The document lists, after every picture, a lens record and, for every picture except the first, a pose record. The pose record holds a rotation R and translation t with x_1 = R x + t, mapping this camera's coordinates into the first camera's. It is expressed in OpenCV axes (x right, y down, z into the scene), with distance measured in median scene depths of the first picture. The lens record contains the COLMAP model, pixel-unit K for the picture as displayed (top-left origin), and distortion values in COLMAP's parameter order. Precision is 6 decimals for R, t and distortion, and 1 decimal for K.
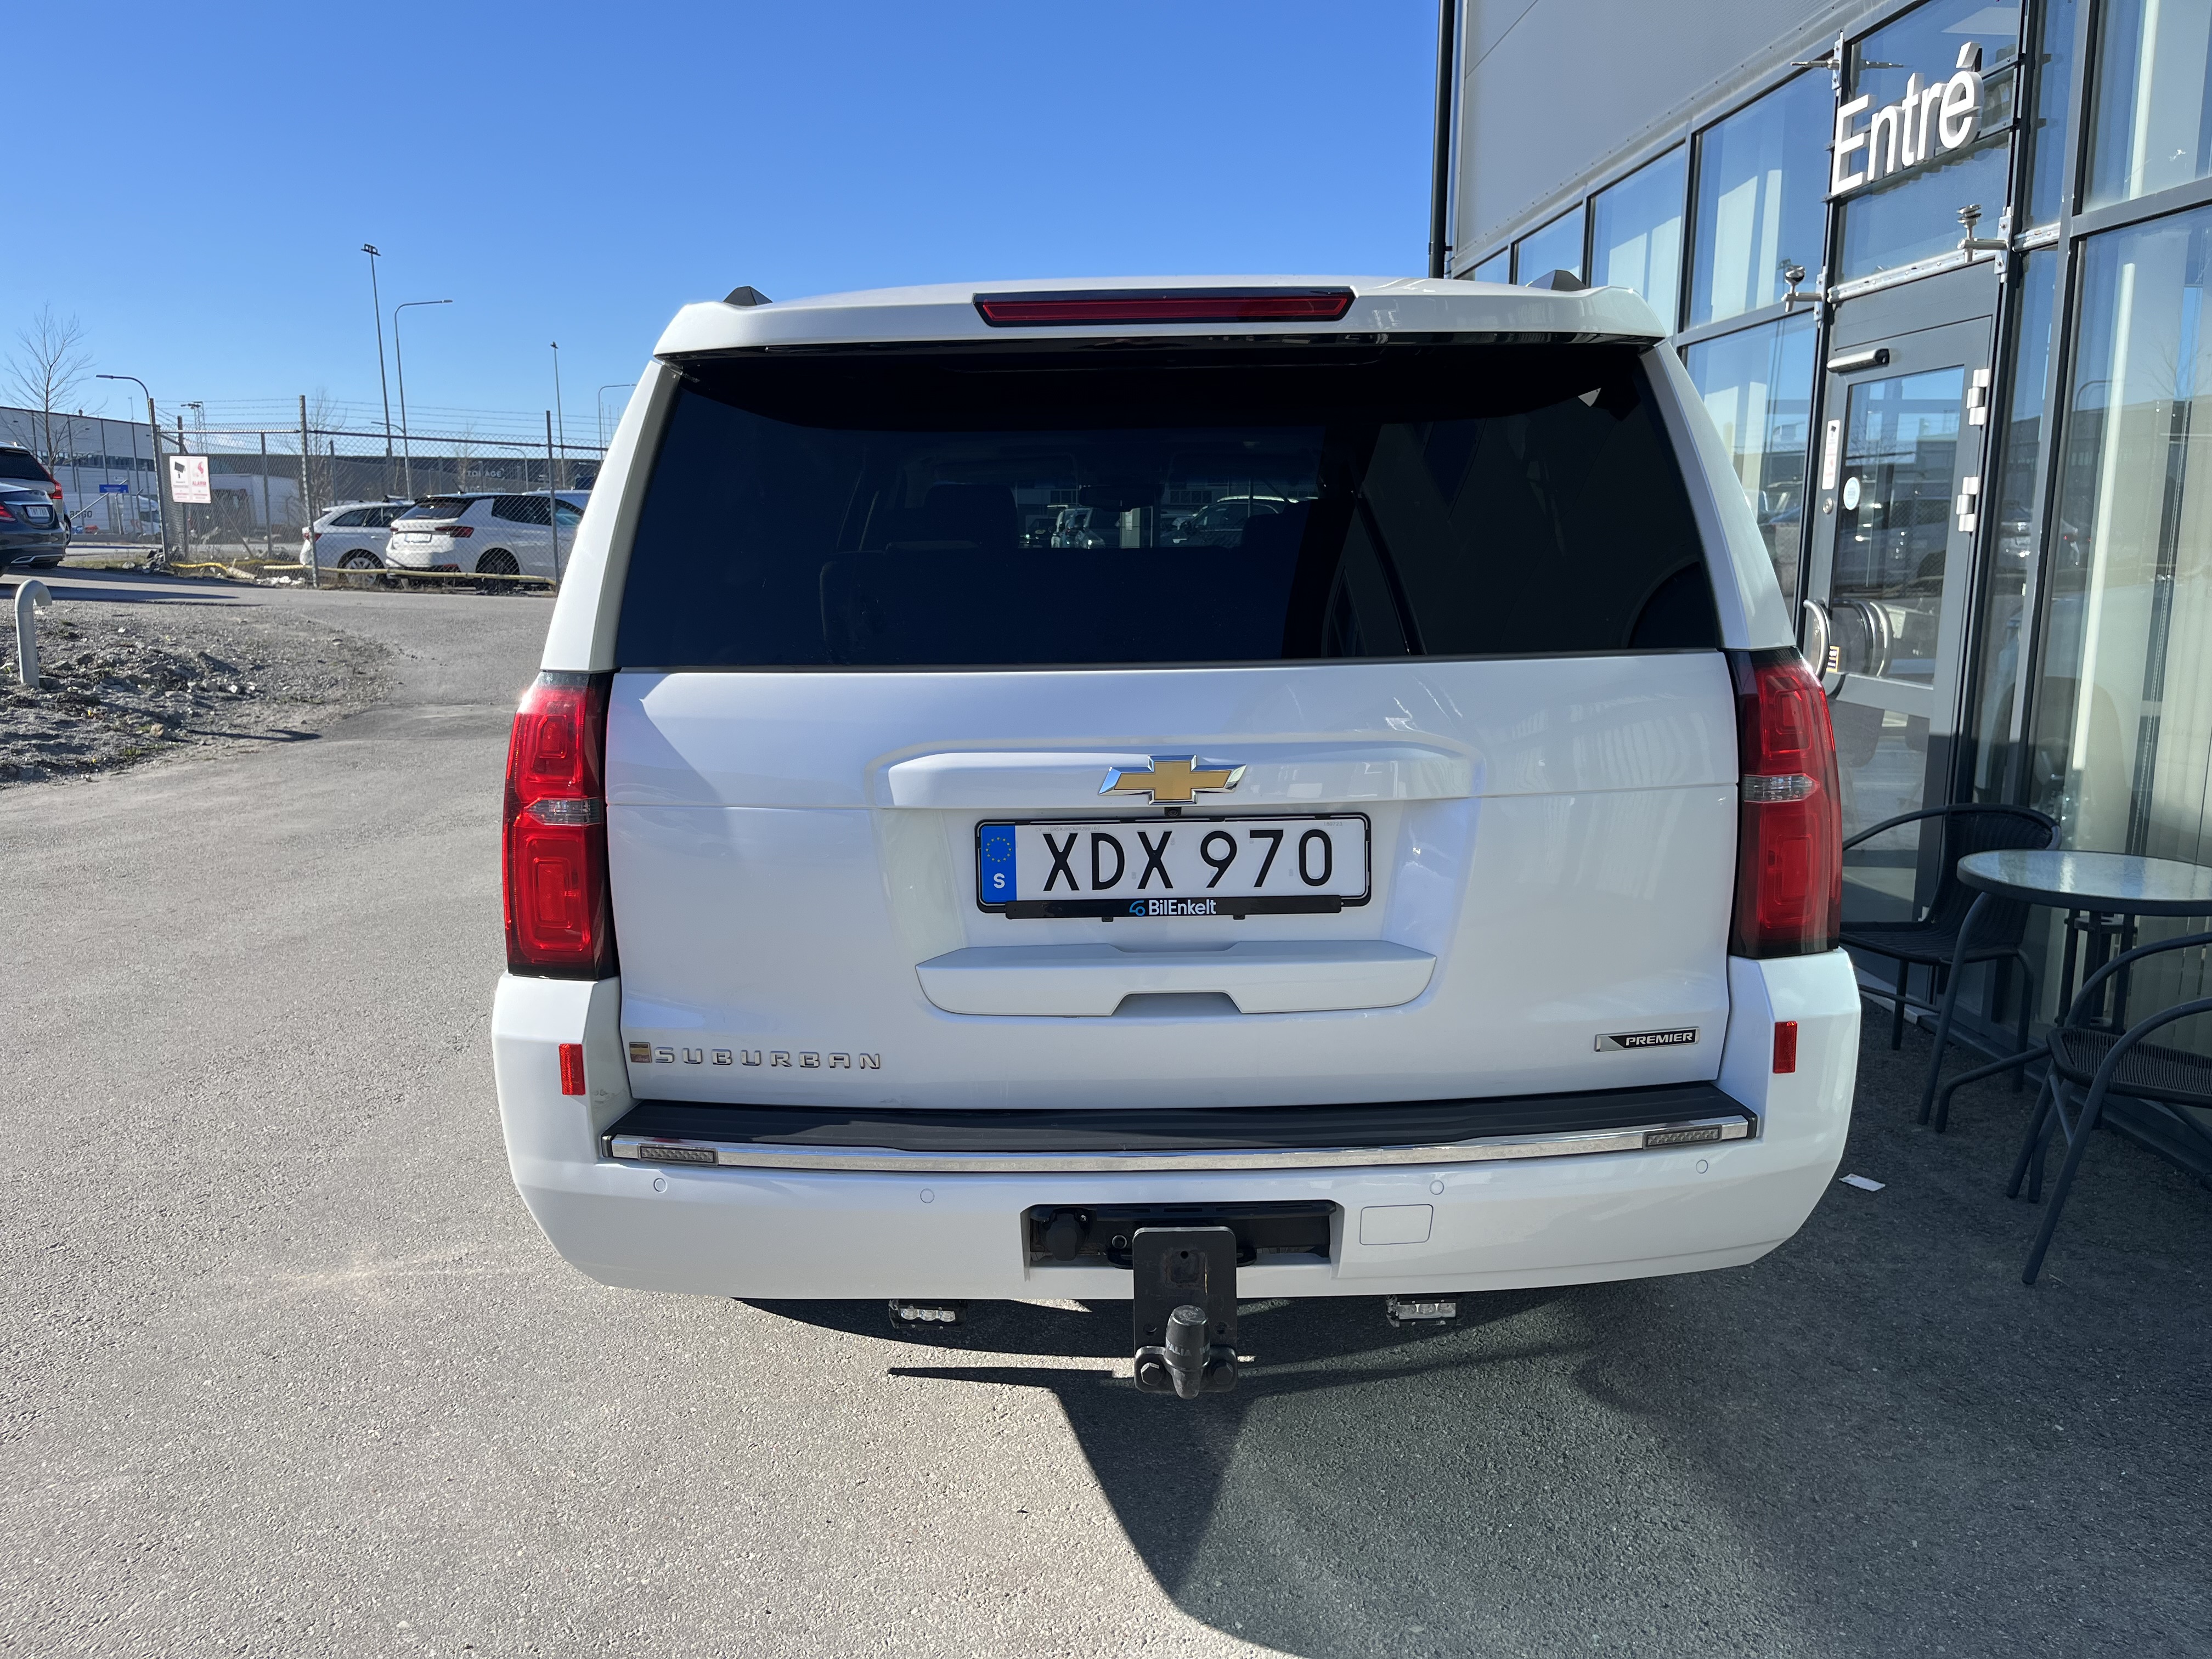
lens RADIAL K [[1686.9, 0, 1108.1], [0, 1686.9, 839.2], [0, 0, 1]] dist [0.063412, -0.086173]
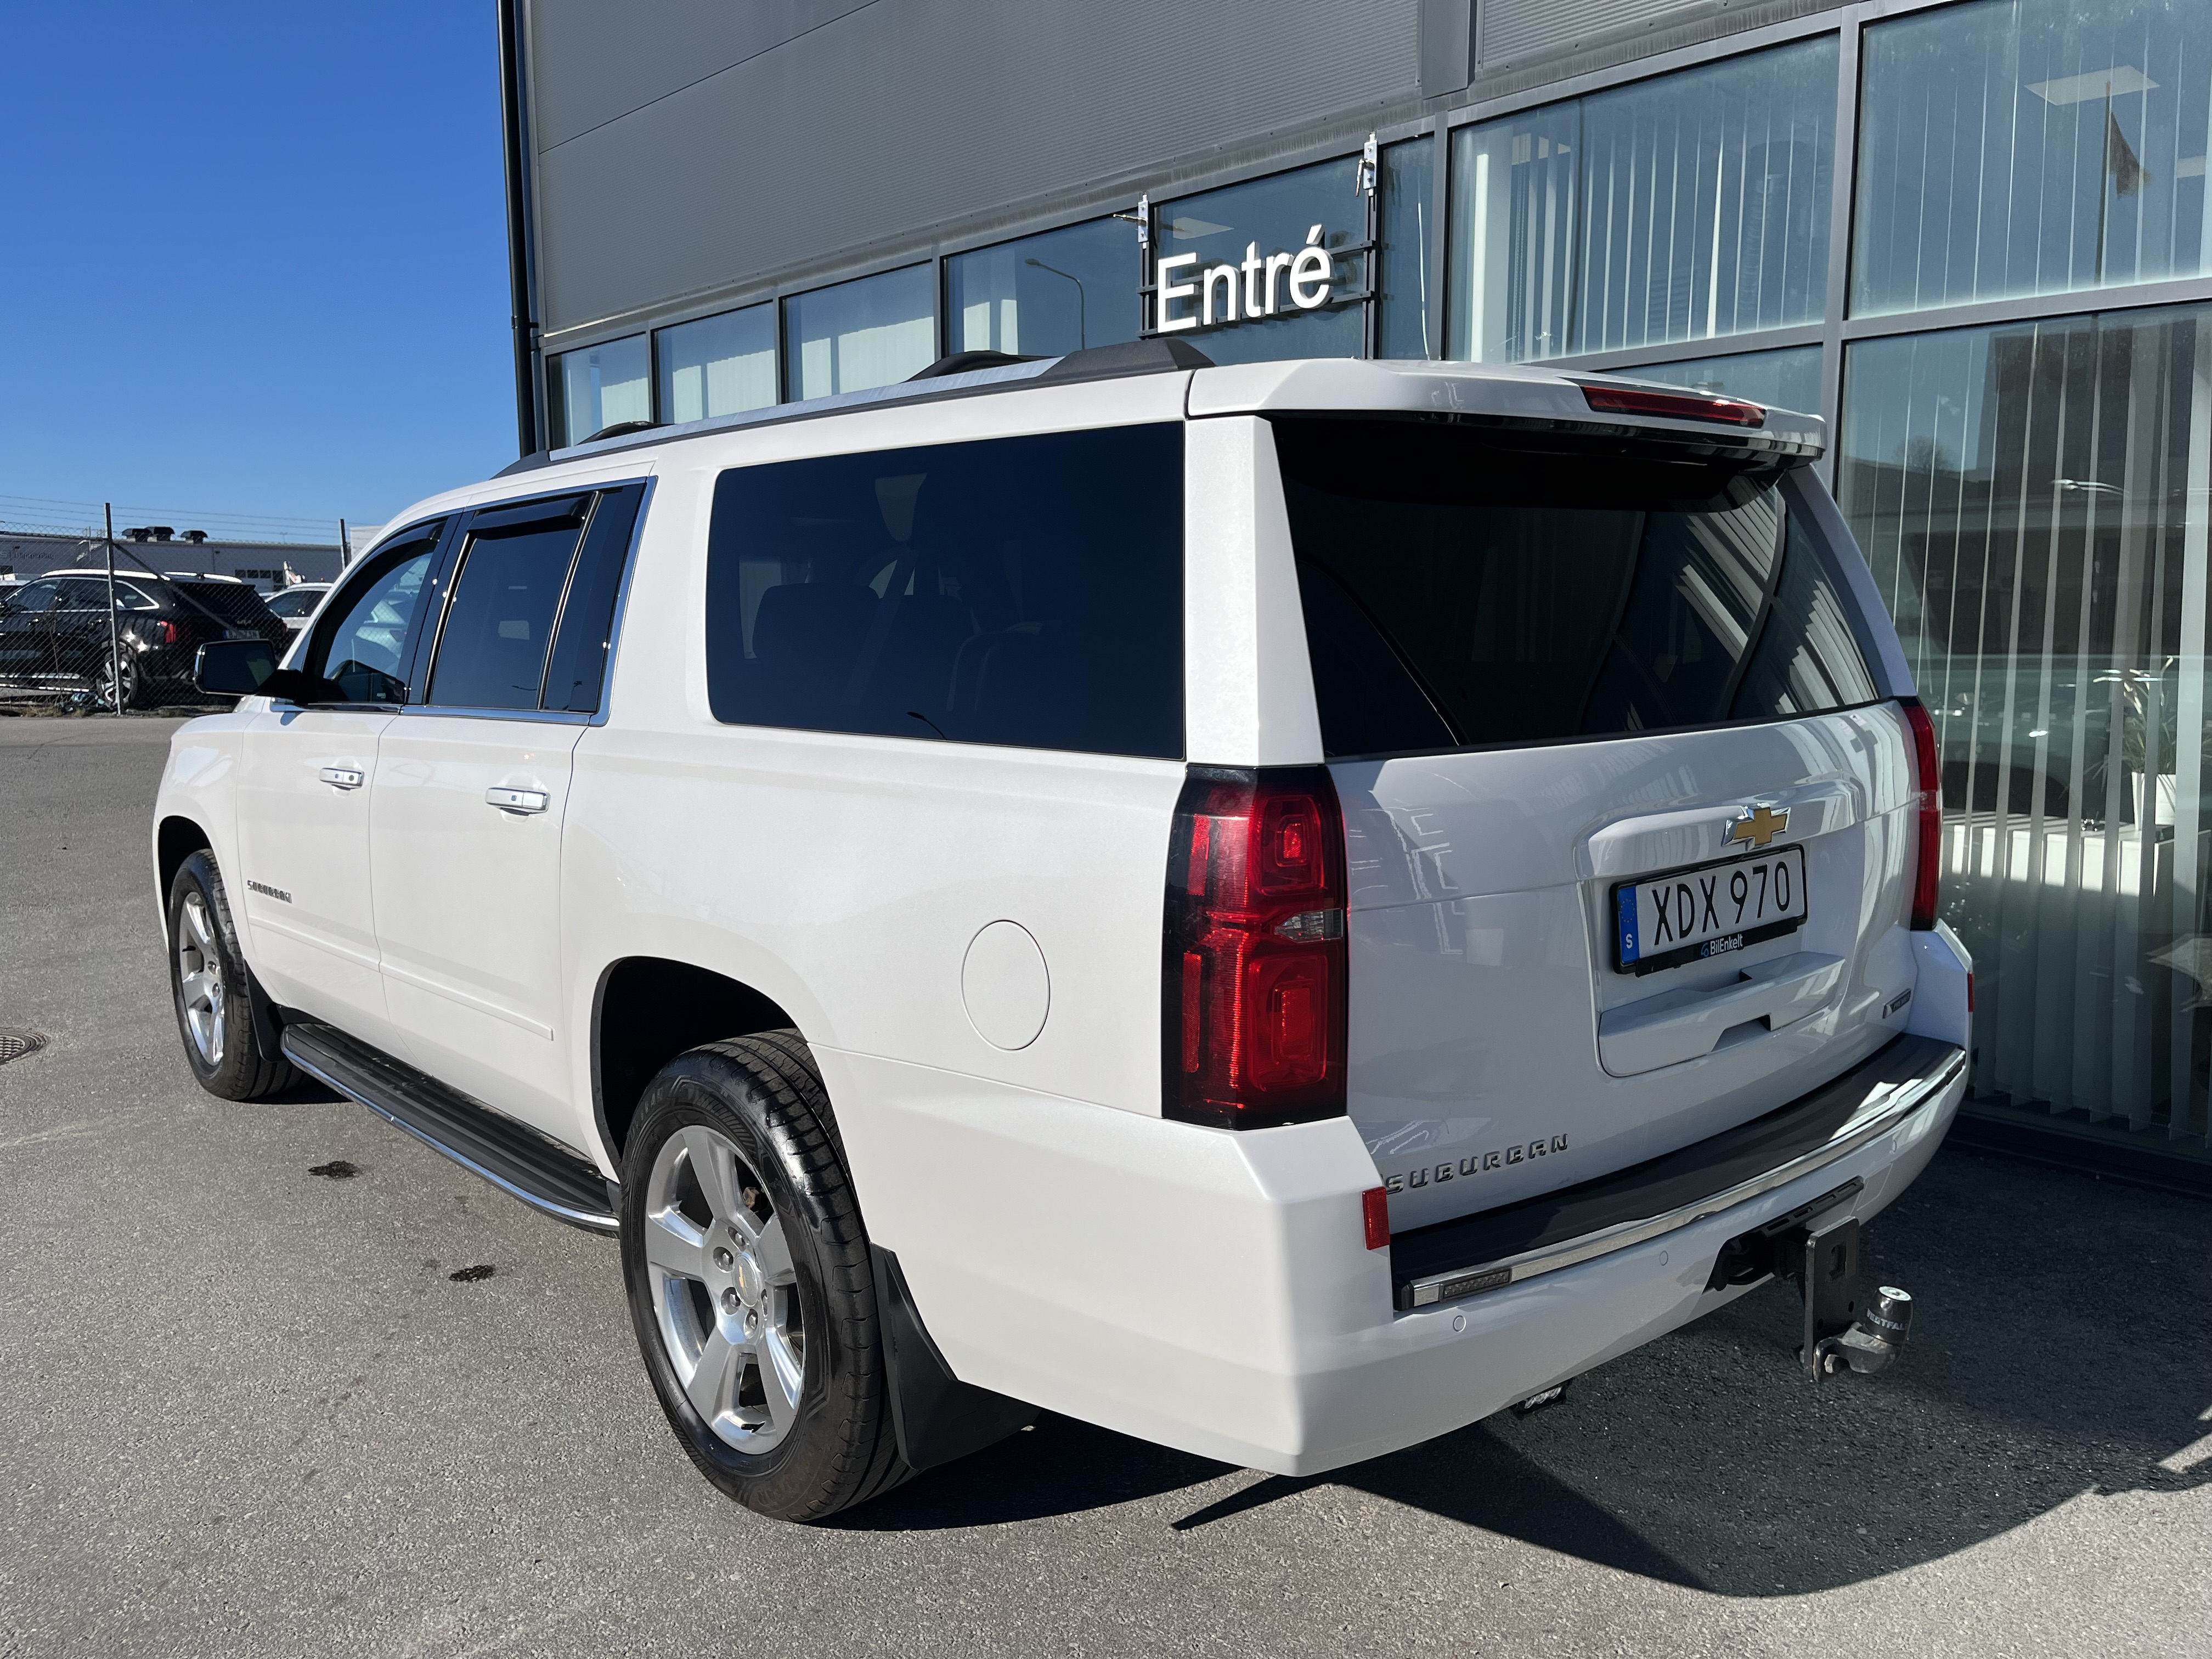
lens RADIAL K [[1686.9, 0, 1102.6], [0, 1686.9, 827.9], [0, 0, 1]] dist [0.063412, -0.086173]
pose [[0.758318, -0.083028, 0.646576, -0.965859], [0.120053, 0.992678, -0.013329, -0.068134], [-0.640735, 0.087731, 0.762733, 0.407205]]
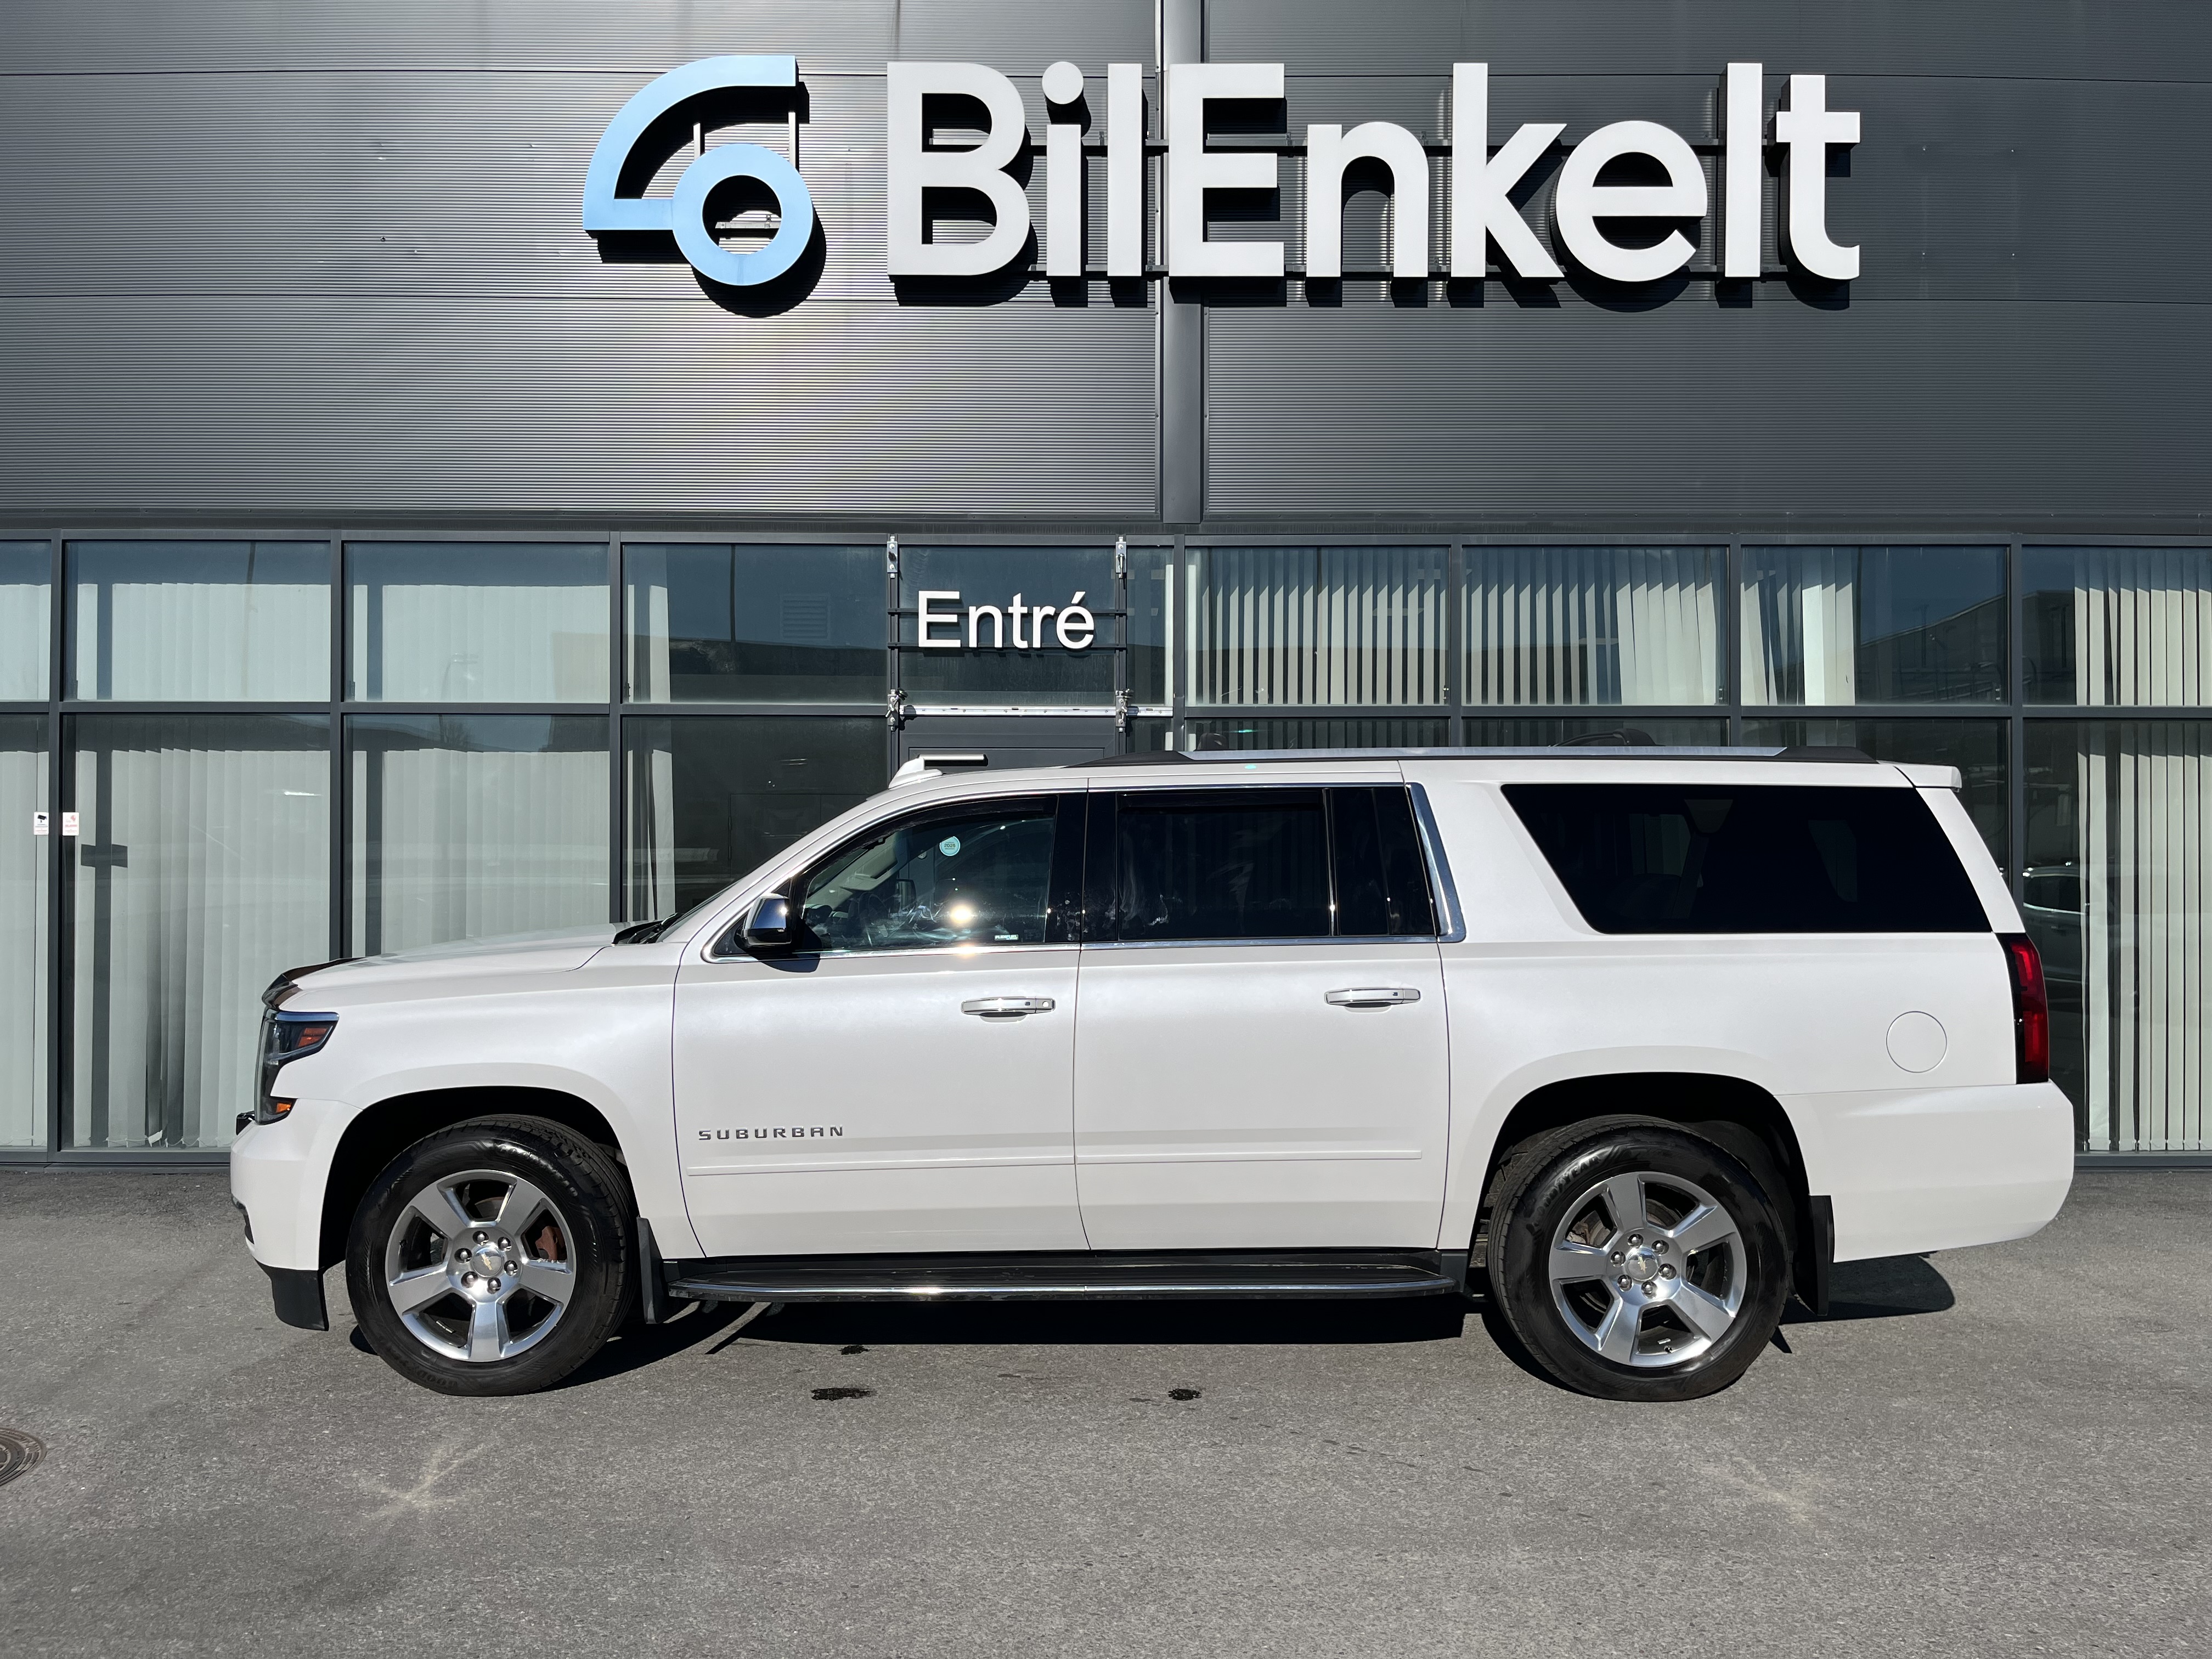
lens RADIAL K [[1686.9, 0, 1093.1], [0, 1686.9, 834.7], [0, 0, 1]] dist [0.063412, -0.086173]
pose [[0.033779, 0.019601, 0.999237, -2.537341], [0.181666, 0.983032, -0.025424, -0.382742], [-0.982780, 0.182386, 0.029645, 2.086124]]
